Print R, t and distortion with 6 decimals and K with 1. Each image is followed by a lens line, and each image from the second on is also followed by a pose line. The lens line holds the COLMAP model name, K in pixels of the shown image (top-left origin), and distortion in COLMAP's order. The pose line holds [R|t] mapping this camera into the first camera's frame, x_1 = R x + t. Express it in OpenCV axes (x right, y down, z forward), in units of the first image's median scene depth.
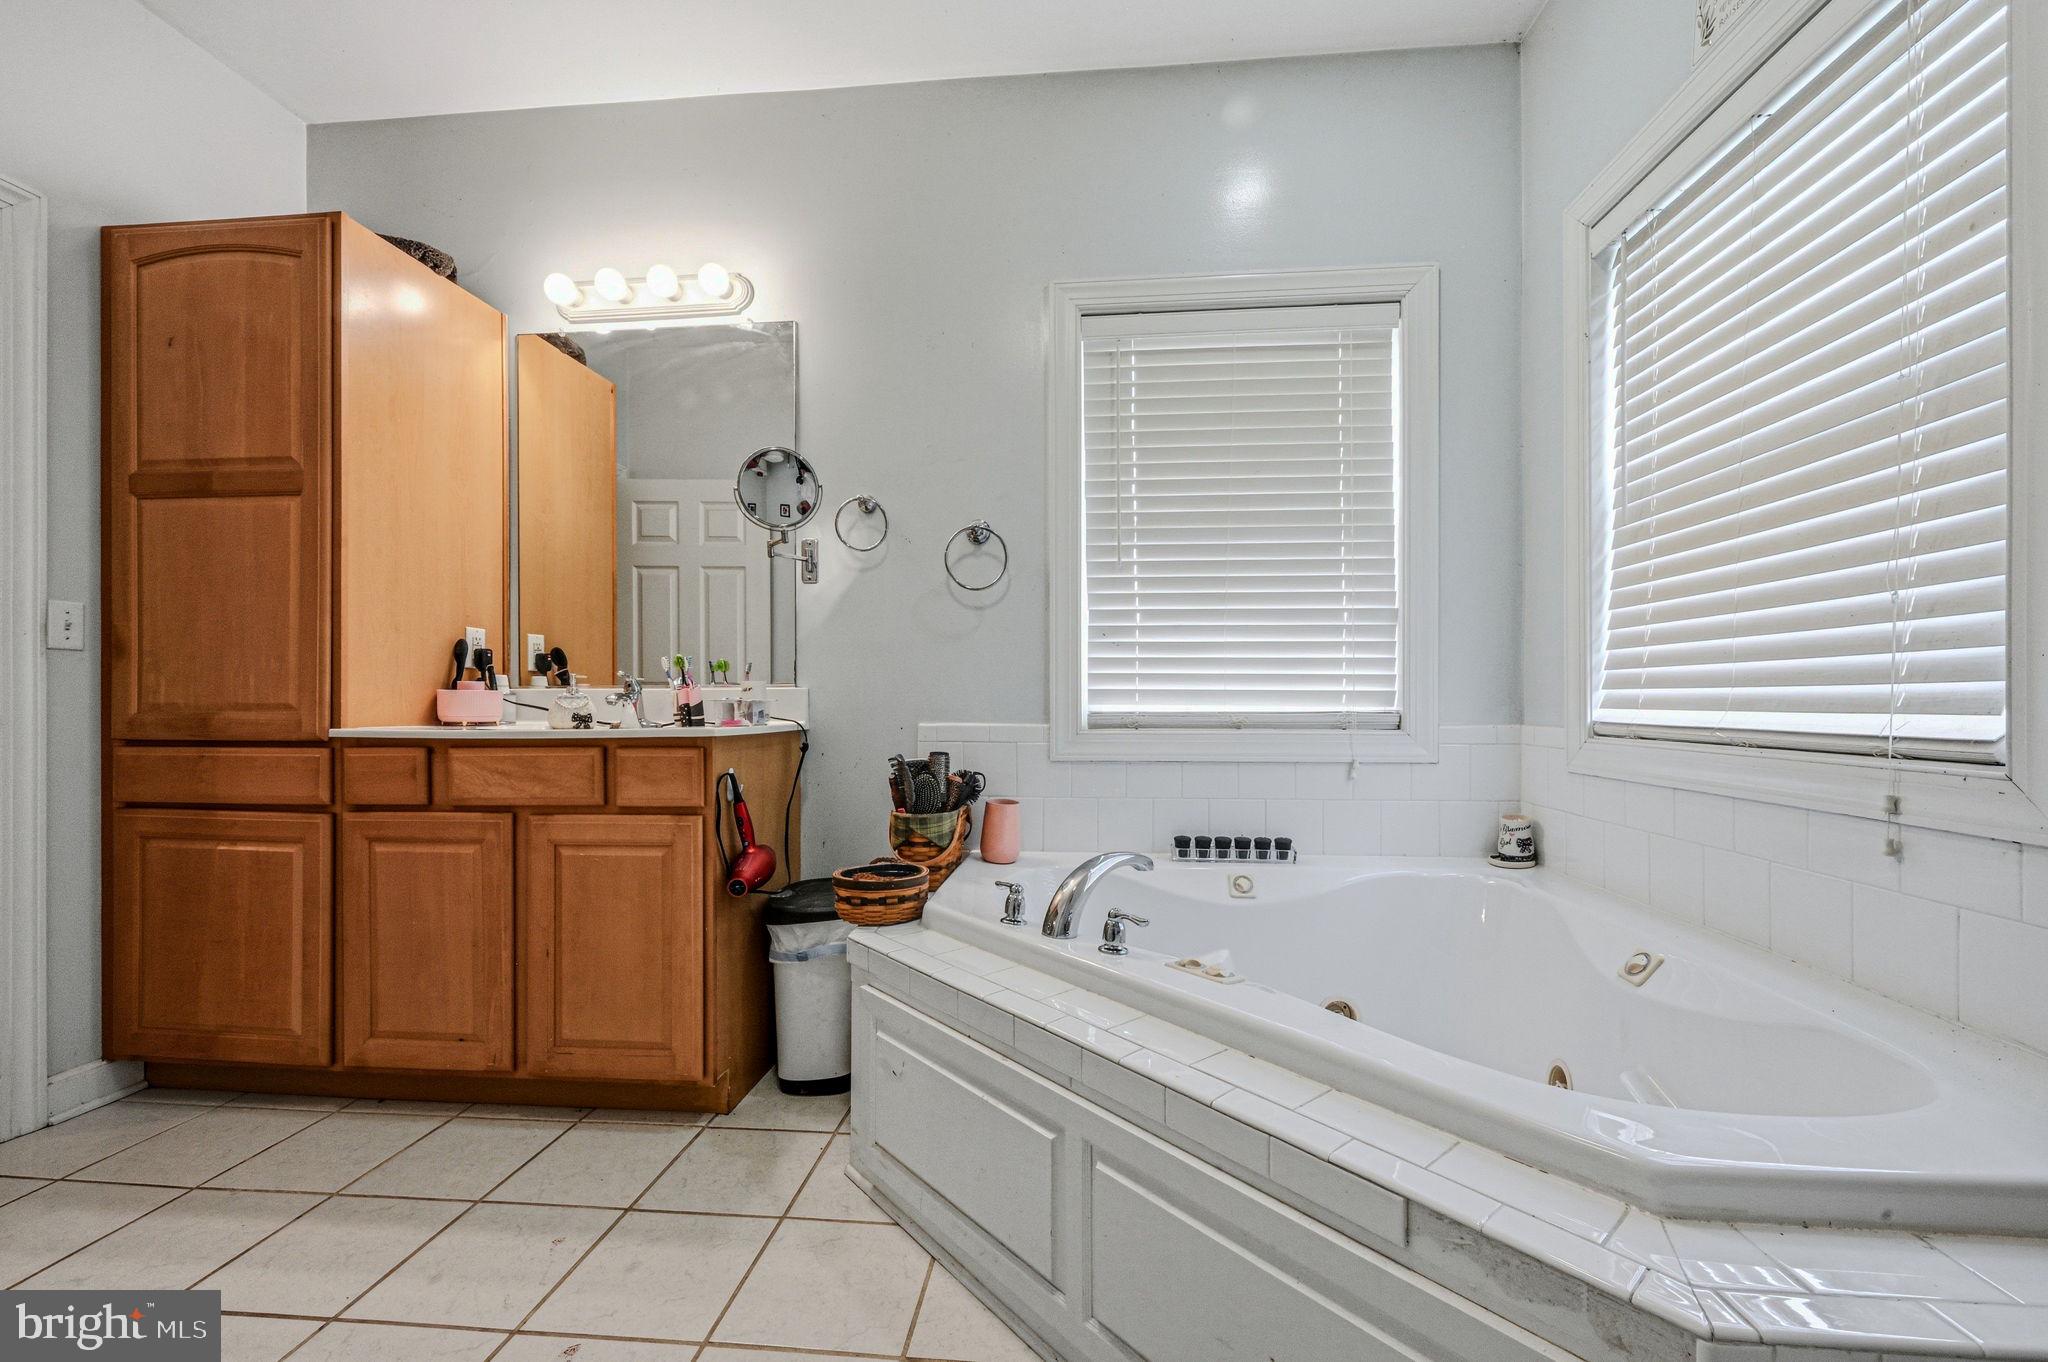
lens RADIAL K [[814.6, 0, 1029.6], [0, 814.6, 712.8], [0, 0, 1]] dist [-0.002686, -0.000157]
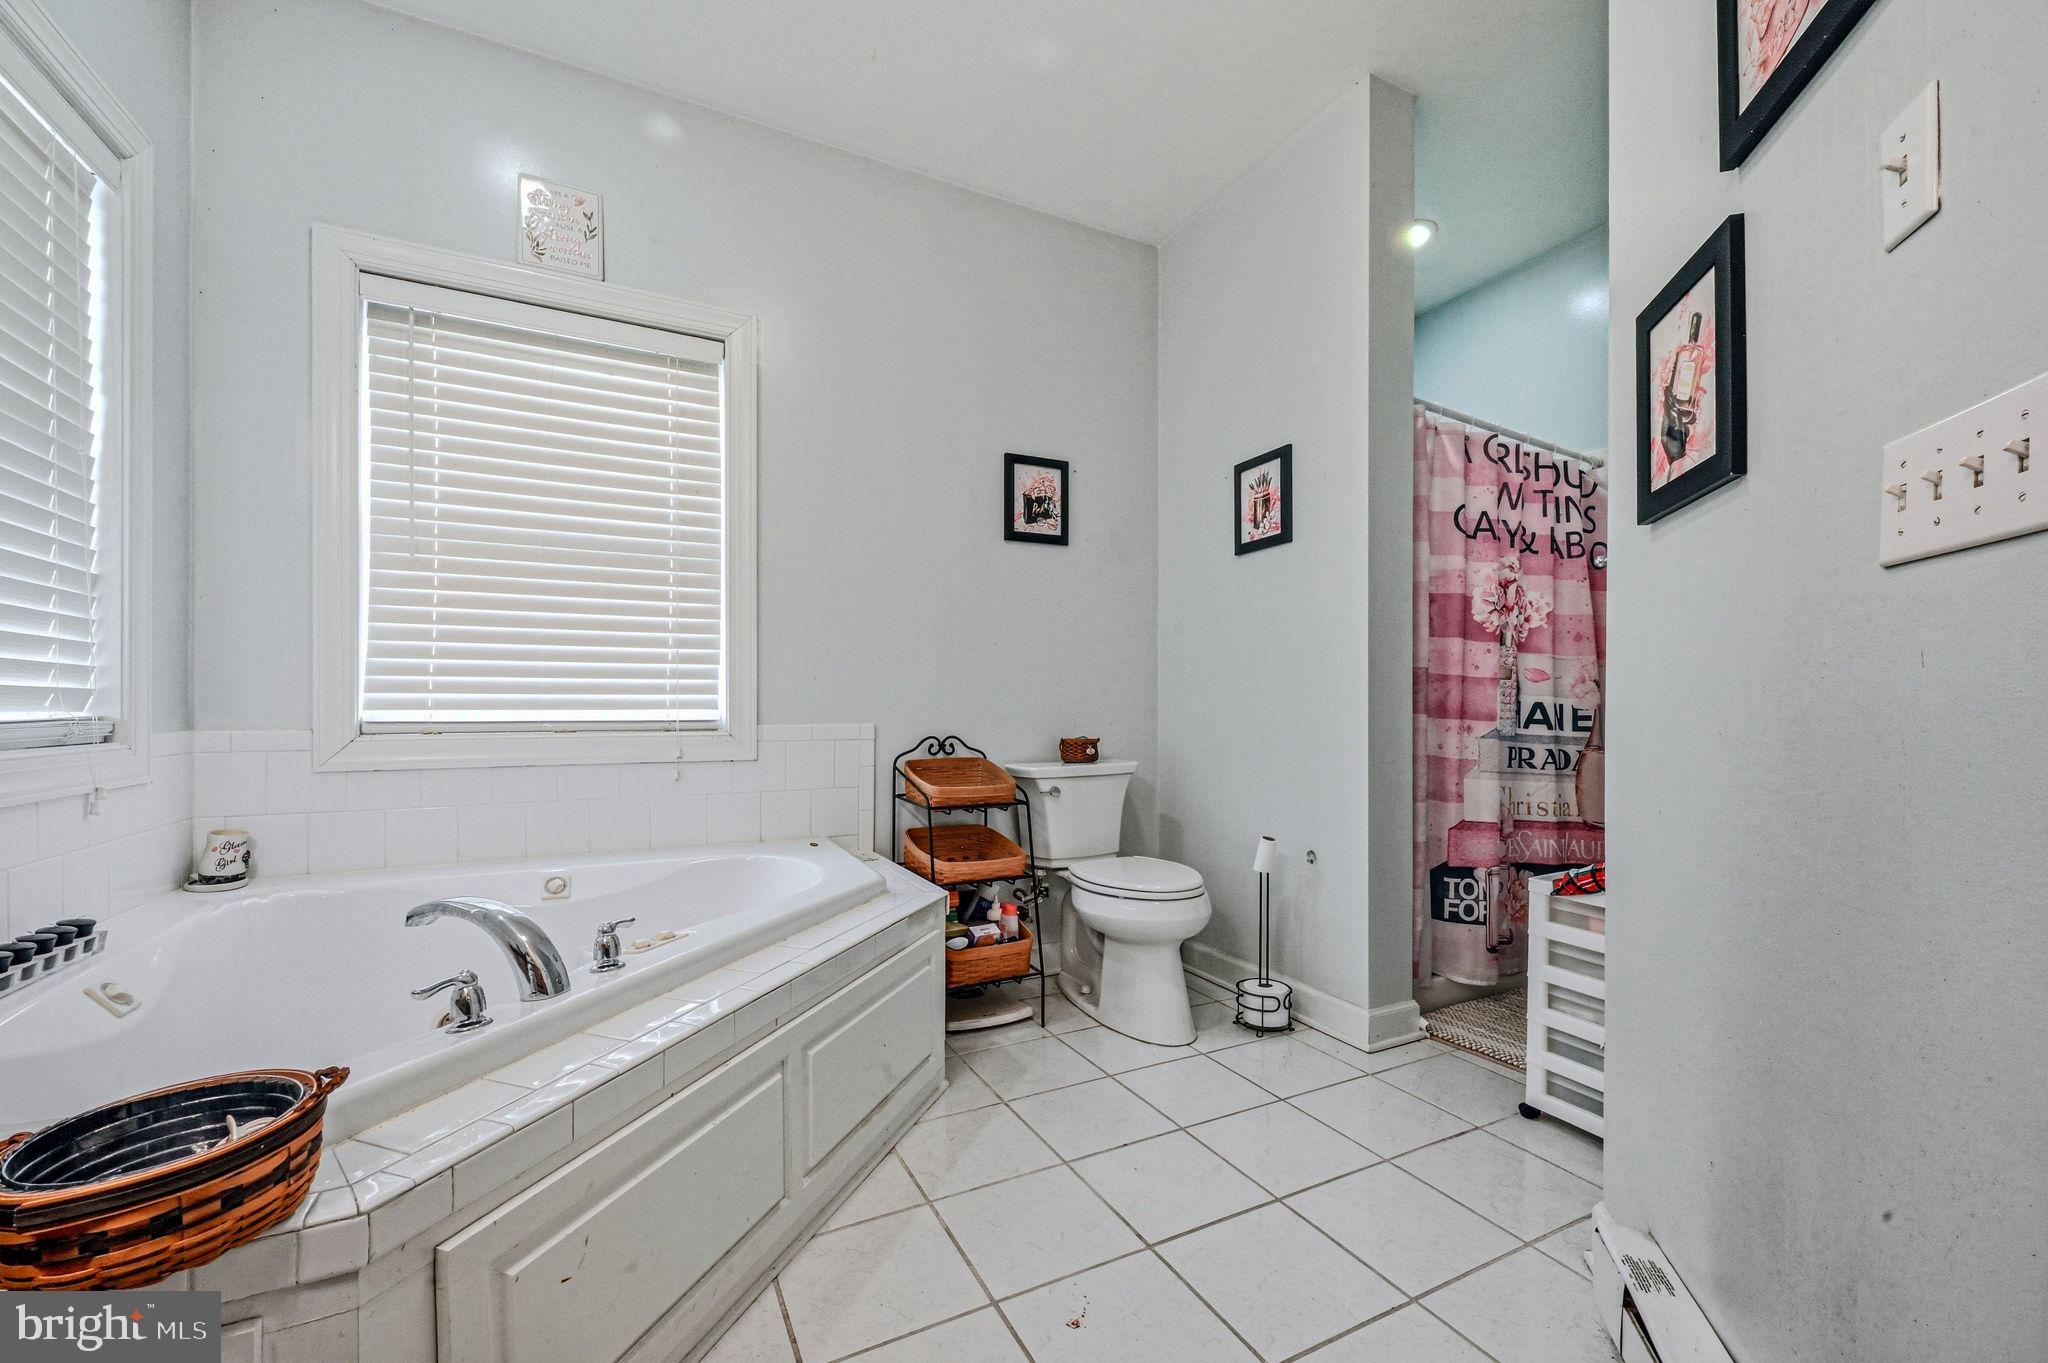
lens RADIAL K [[814.6, 0, 1026.0], [0, 814.6, 691.5], [0, 0, 1]] dist [-0.002686, -0.000157]
pose [[-0.520411, 0.012042, 0.853831, -0.966776], [0.012412, 0.999902, -0.006537, -0.015604], [-0.853826, 0.007196, -0.520509, 1.086413]]
